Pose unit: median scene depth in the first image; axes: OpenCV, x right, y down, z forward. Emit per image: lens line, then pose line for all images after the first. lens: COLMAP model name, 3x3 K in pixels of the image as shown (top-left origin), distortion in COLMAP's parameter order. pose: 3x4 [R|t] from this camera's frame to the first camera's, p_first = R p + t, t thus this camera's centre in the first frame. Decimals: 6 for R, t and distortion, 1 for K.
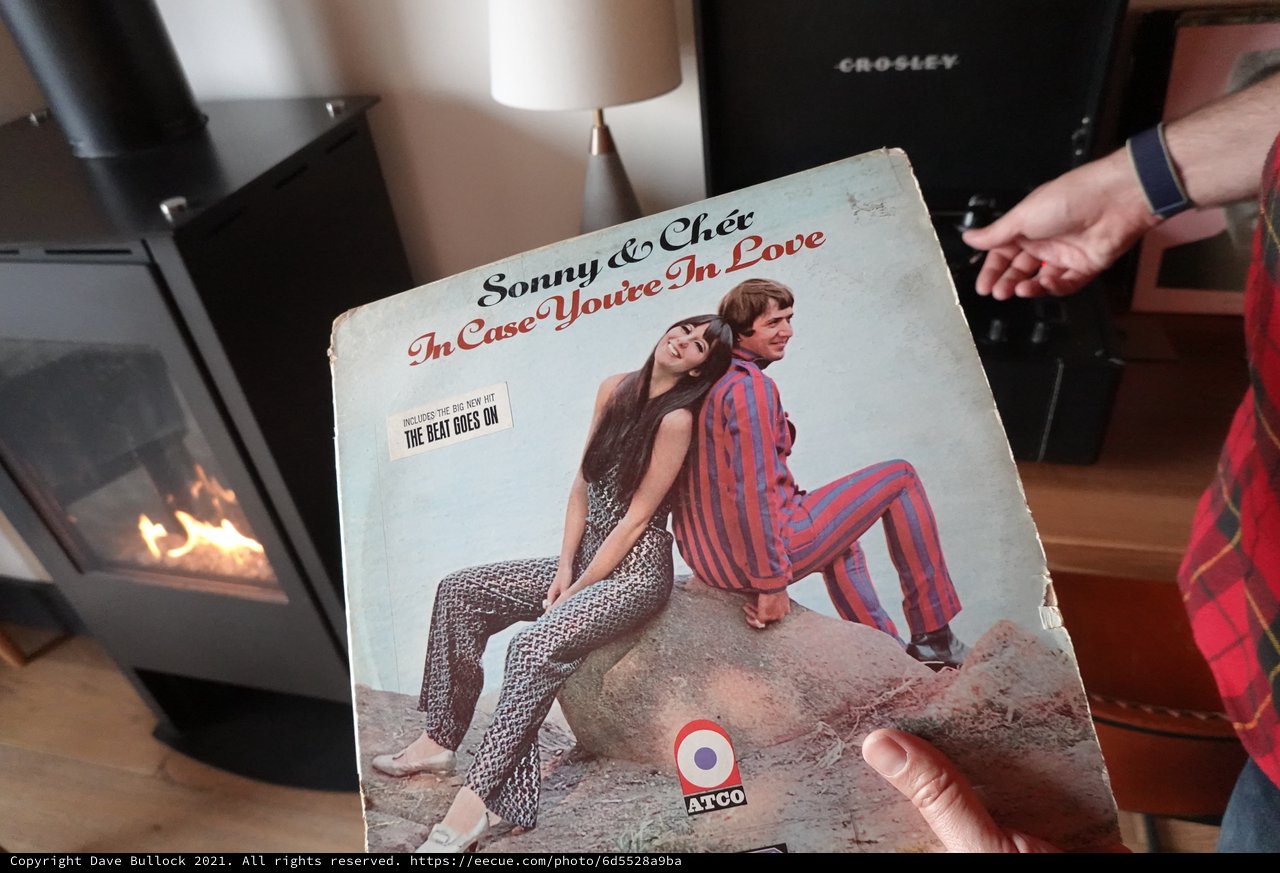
lens RADIAL K [[846.8, 0, 634.0], [0, 846.8, 424.6], [0, 0, 1]] dist [-0.002769, -0.003233]
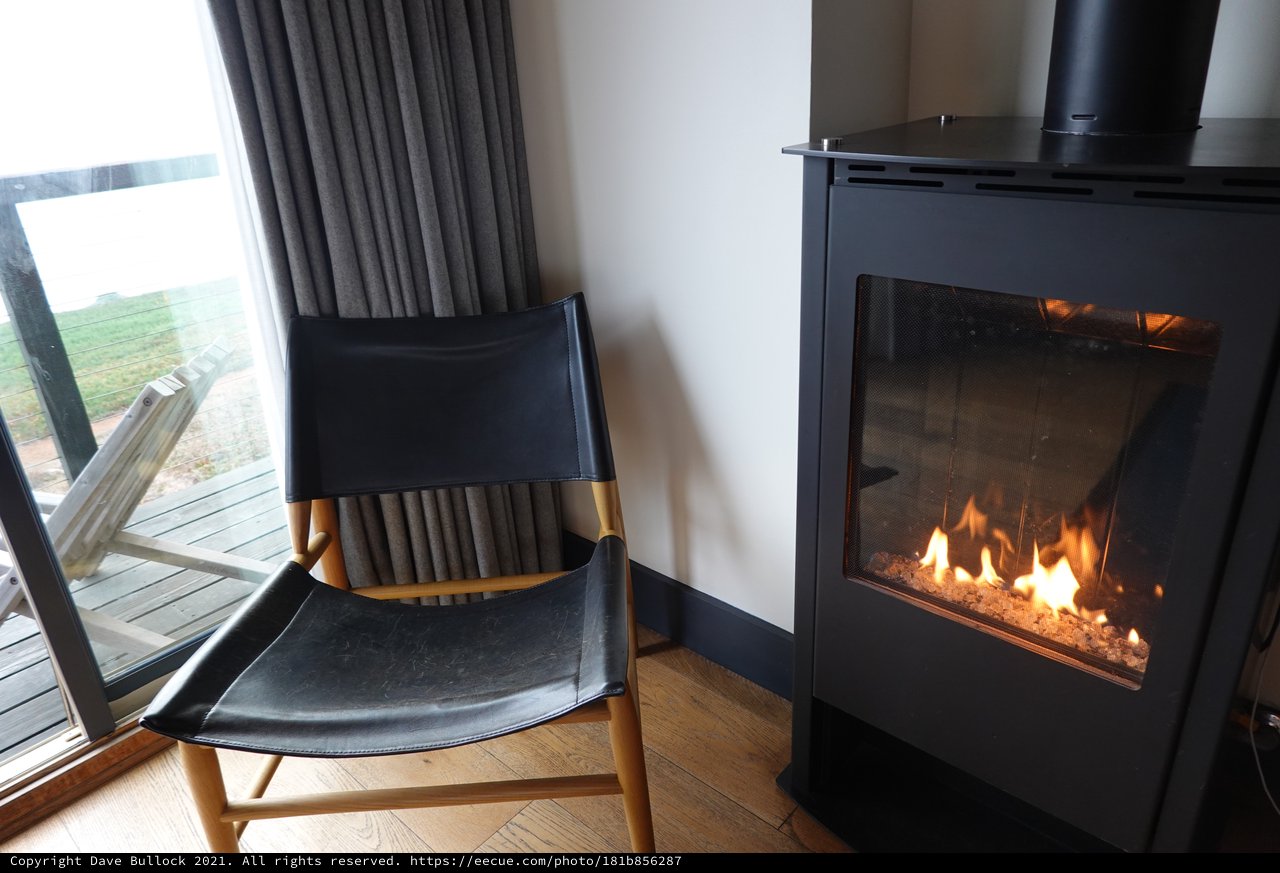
lens RADIAL K [[846.8, 0, 642.7], [0, 846.8, 426.3], [0, 0, 1]] dist [-0.002769, -0.003233]
pose [[0.881750, 0.241155, -0.405415, -0.700996], [-0.315470, 0.940436, -0.126723, 0.283945], [0.350707, 0.239634, 0.905307, 0.075214]]
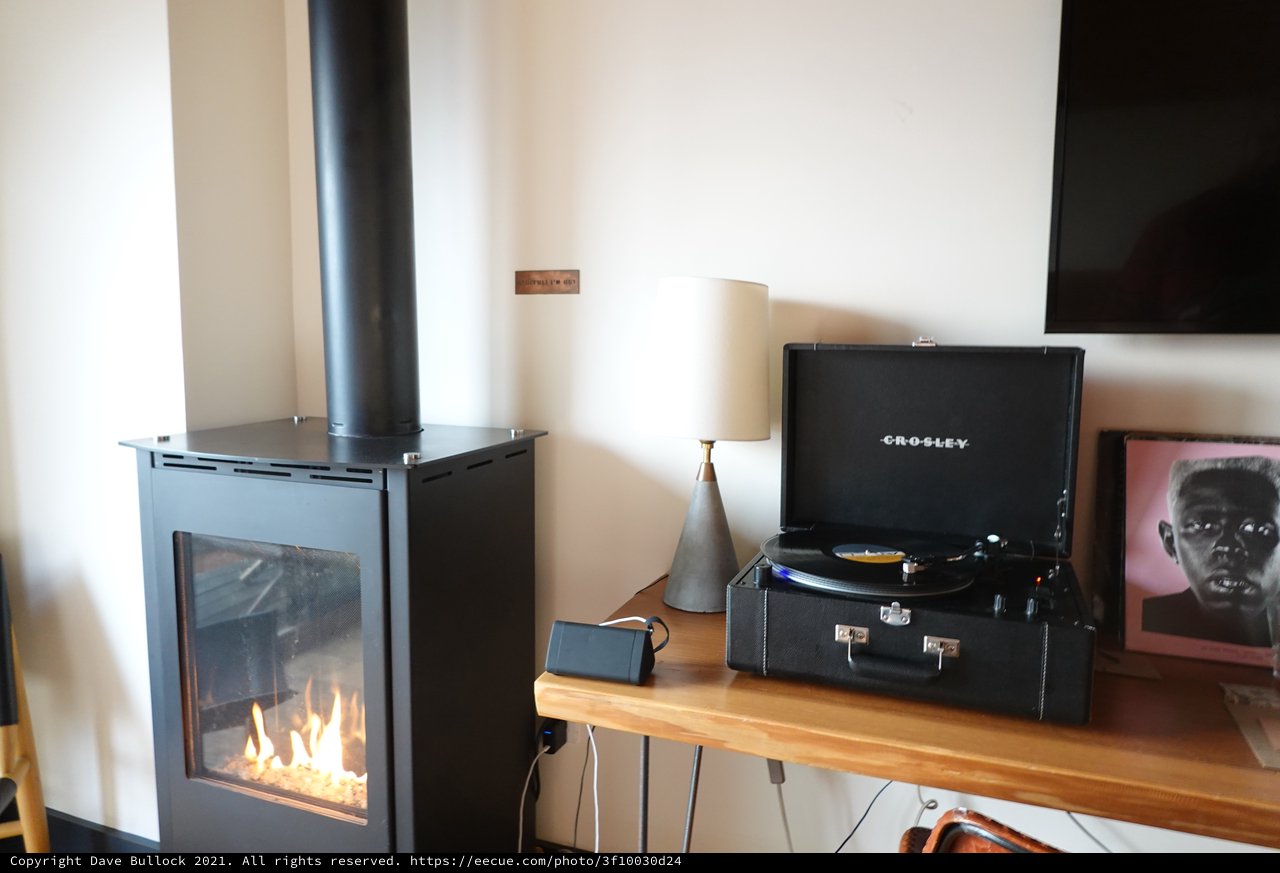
lens RADIAL K [[846.8, 0, 634.2], [0, 846.8, 428.4], [0, 0, 1]] dist [-0.002769, -0.003233]
pose [[0.987373, 0.125117, -0.097165, -0.032974], [-0.156883, 0.857382, -0.490188, 0.319905], [0.021976, 0.499242, 0.866184, -0.242469]]
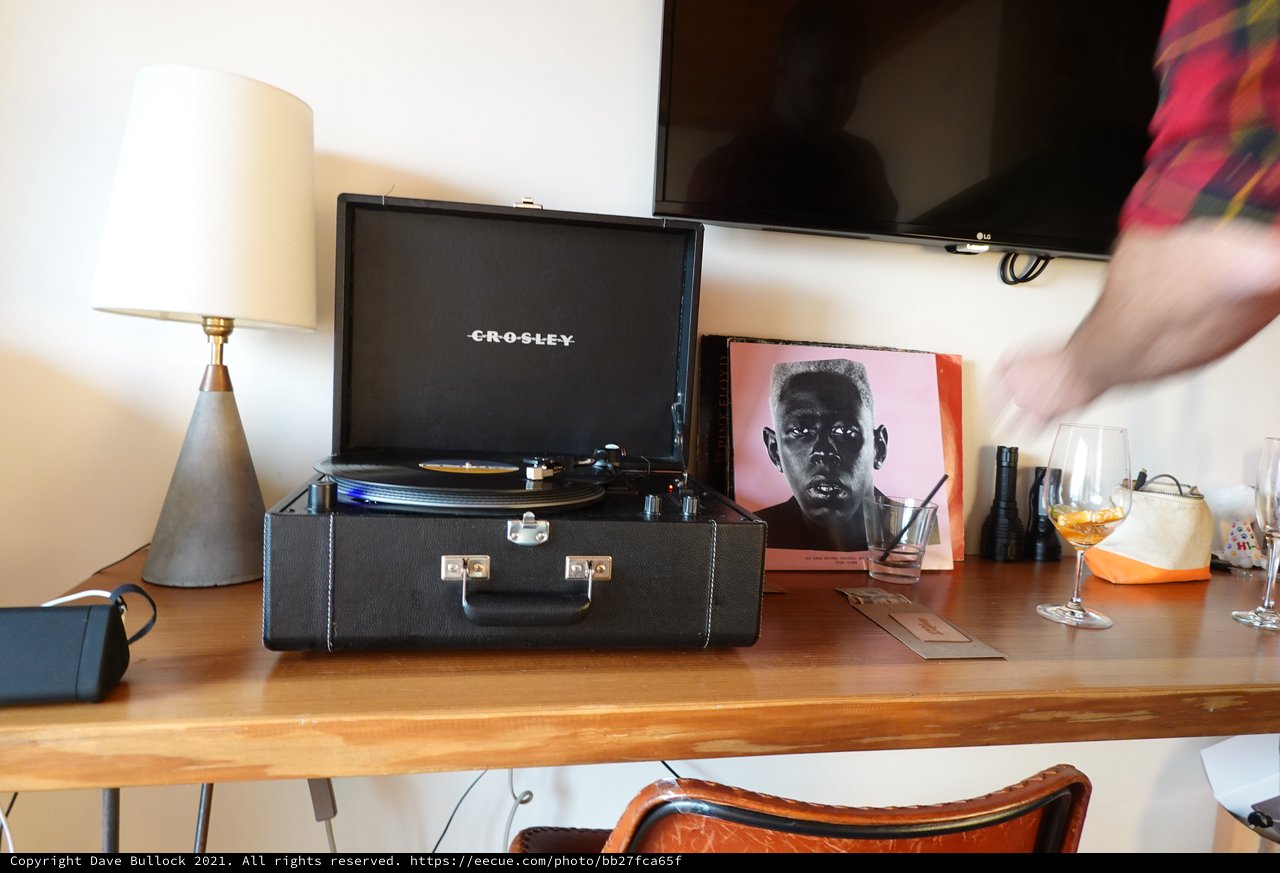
lens RADIAL K [[846.8, 0, 635.3], [0, 846.8, 425.8], [0, 0, 1]] dist [-0.002769, -0.003233]
pose [[0.885065, 0.121232, 0.449403, -0.046739], [0.143604, 0.847271, -0.511380, 0.264602], [-0.442762, 0.517140, 0.732481, 0.172454]]
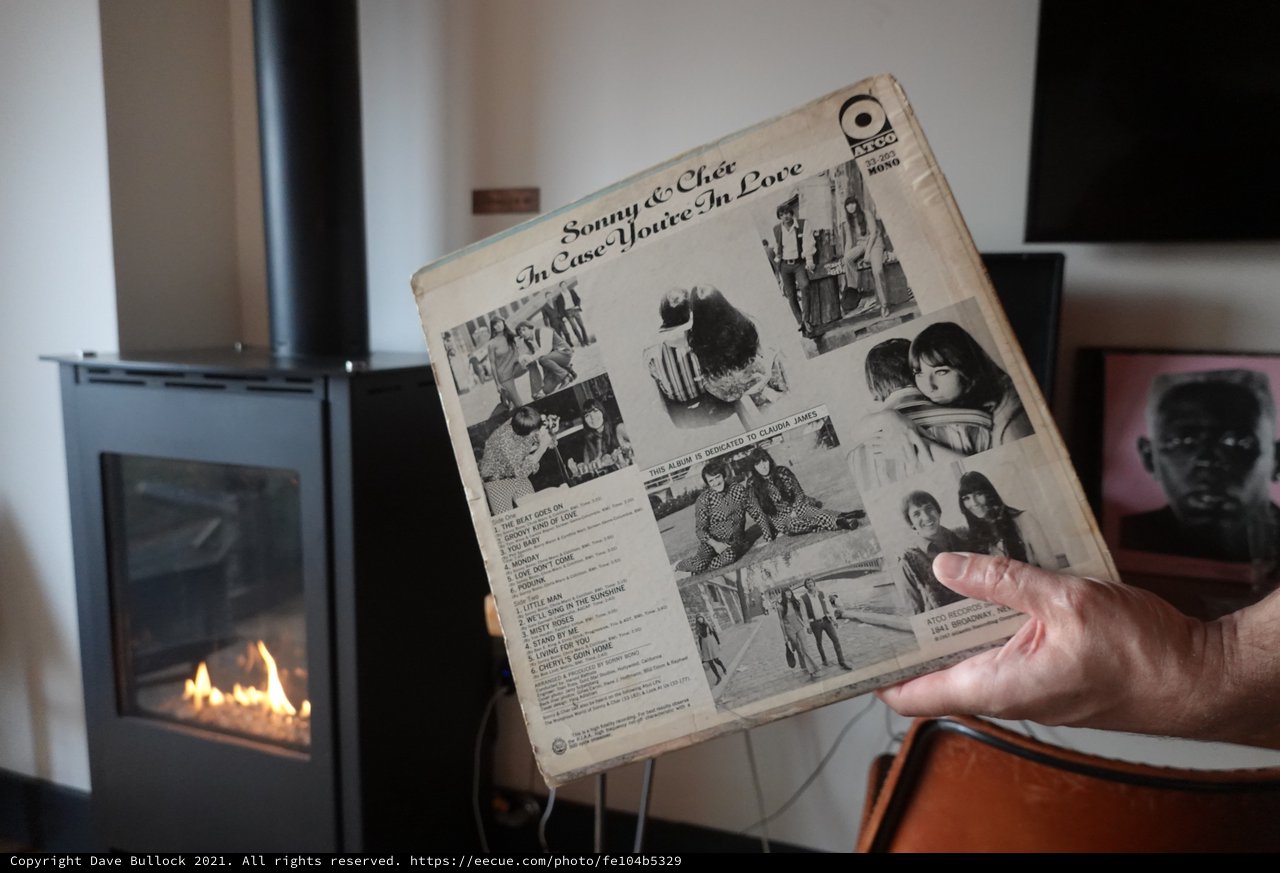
lens RADIAL K [[846.8, 0, 634.2], [0, 846.8, 430.2], [0, 0, 1]] dist [-0.002769, -0.003233]
pose [[0.989624, 0.131048, -0.058910, -0.012403], [-0.143219, 0.866876, -0.477508, 0.377271], [-0.011509, 0.480991, 0.876650, -0.124568]]
